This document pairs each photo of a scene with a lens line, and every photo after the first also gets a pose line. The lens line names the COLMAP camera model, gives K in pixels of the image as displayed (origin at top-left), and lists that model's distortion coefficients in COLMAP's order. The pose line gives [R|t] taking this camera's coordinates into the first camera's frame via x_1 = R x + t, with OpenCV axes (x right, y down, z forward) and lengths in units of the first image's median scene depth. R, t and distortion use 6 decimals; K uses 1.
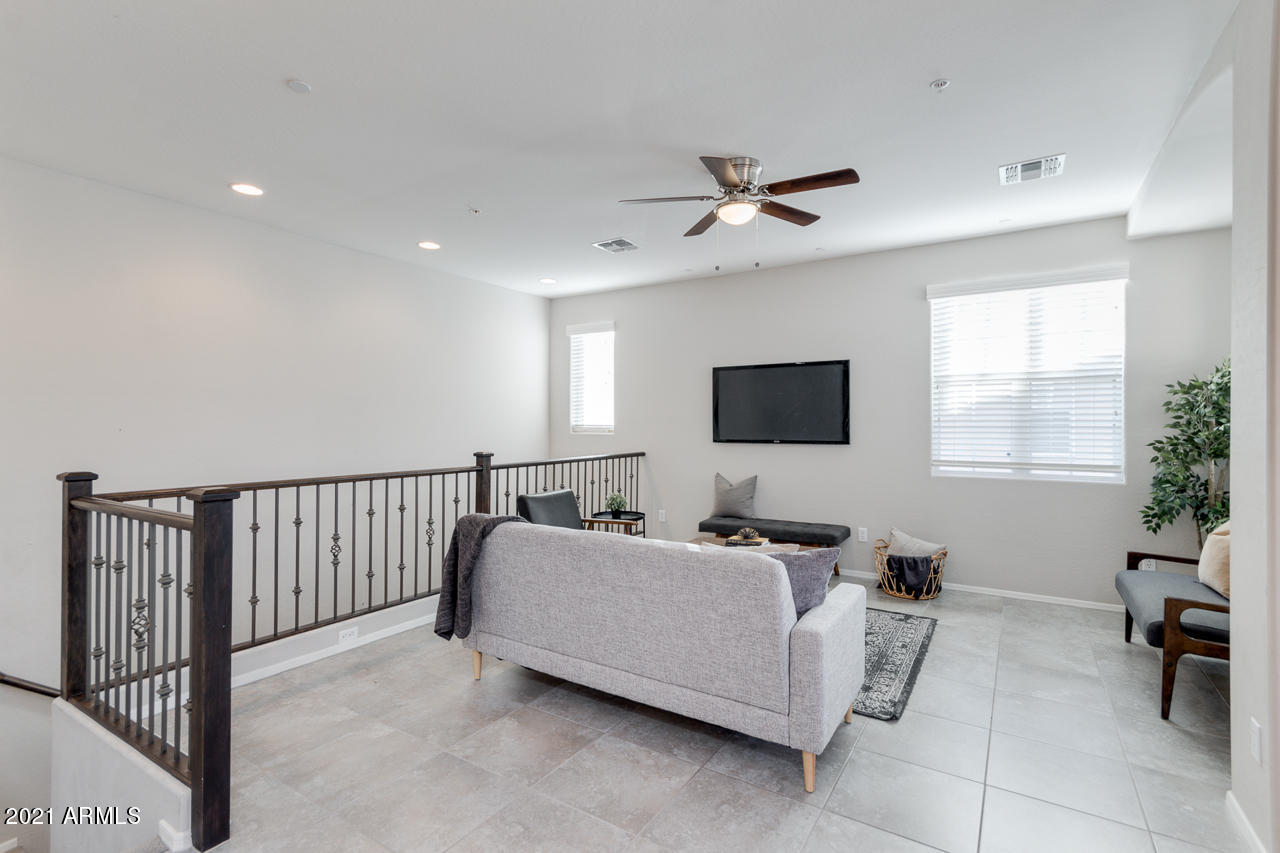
lens RADIAL K [[603.7, 0, 643.2], [0, 603.7, 423.9], [0, 0, 1]] dist [-0.000196, 0.000012]
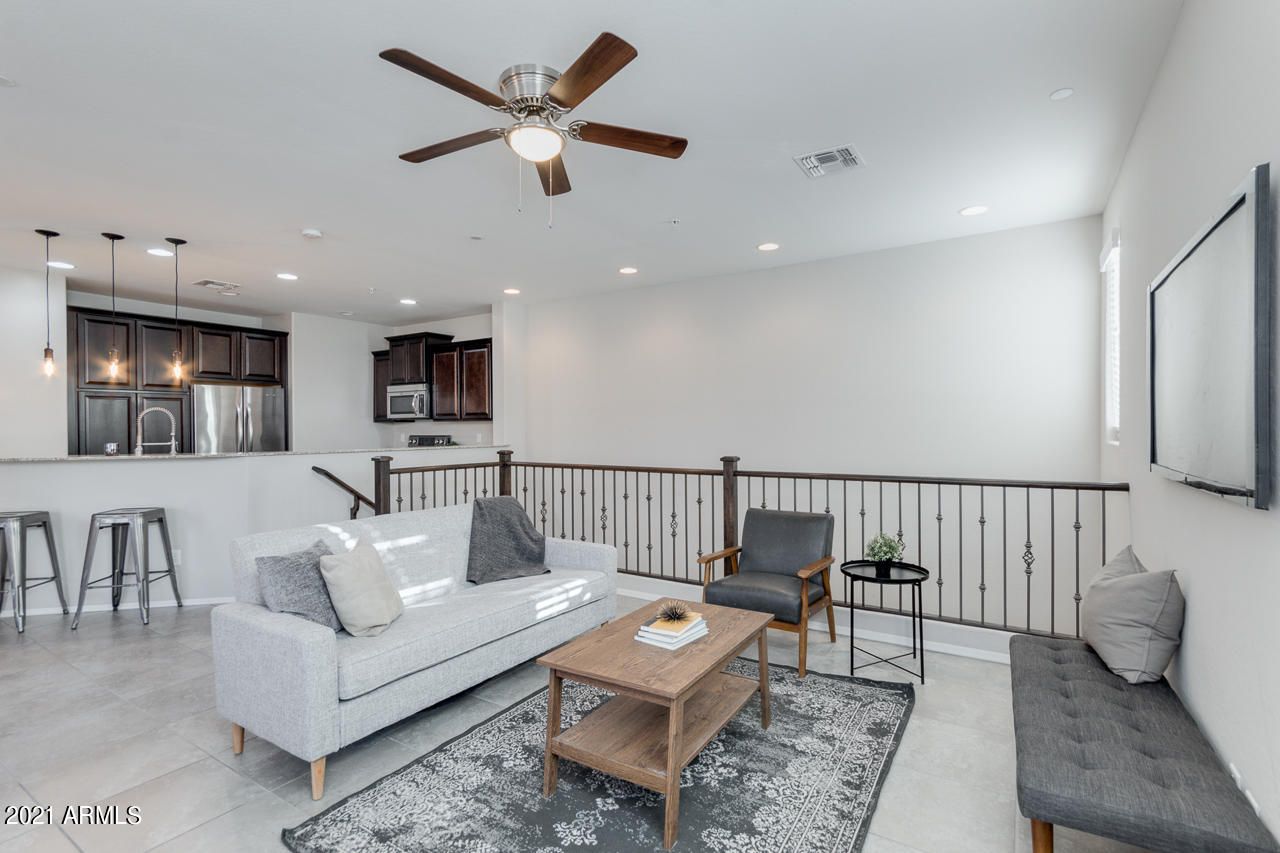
lens RADIAL K [[596.4, 0, 660.9], [0, 596.4, 430.0], [0, 0, 1]] dist [-0.003367, -0.000368]
pose [[0.011934, 0.004650, -0.999918, 0.725897], [0.003663, 0.999982, 0.004694, 0.001091], [0.999922, -0.003719, 0.011916, 0.956866]]
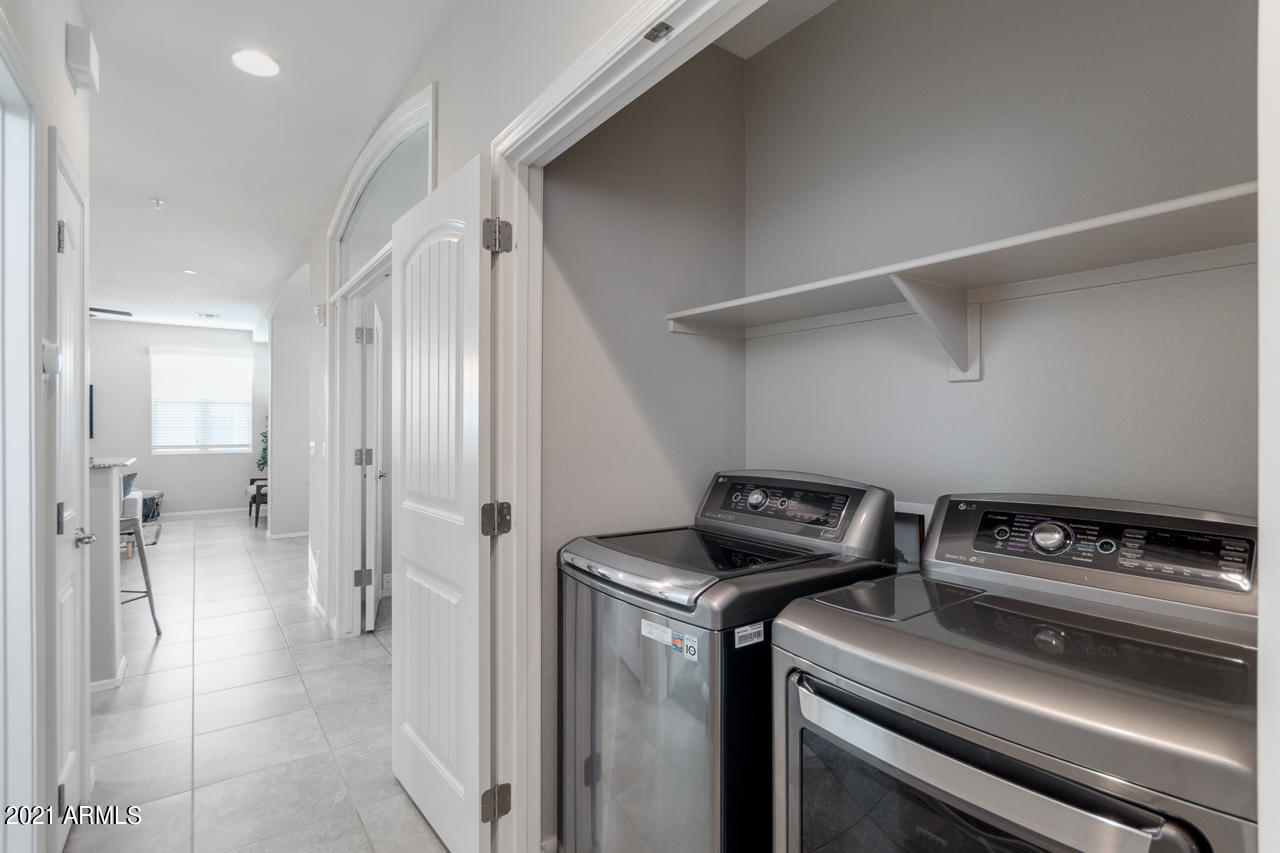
lens RADIAL K [[578.0, 0, 589.4], [0, 578.0, 424.5], [0, 0, 1]] dist [-0.000302, -0.000016]
pose [[0.402053, -0.000755, 0.915616, -0.653746], [0.001002, 0.999999, 0.000385, -0.001554], [-0.915616, 0.000763, 0.402053, -1.001046]]
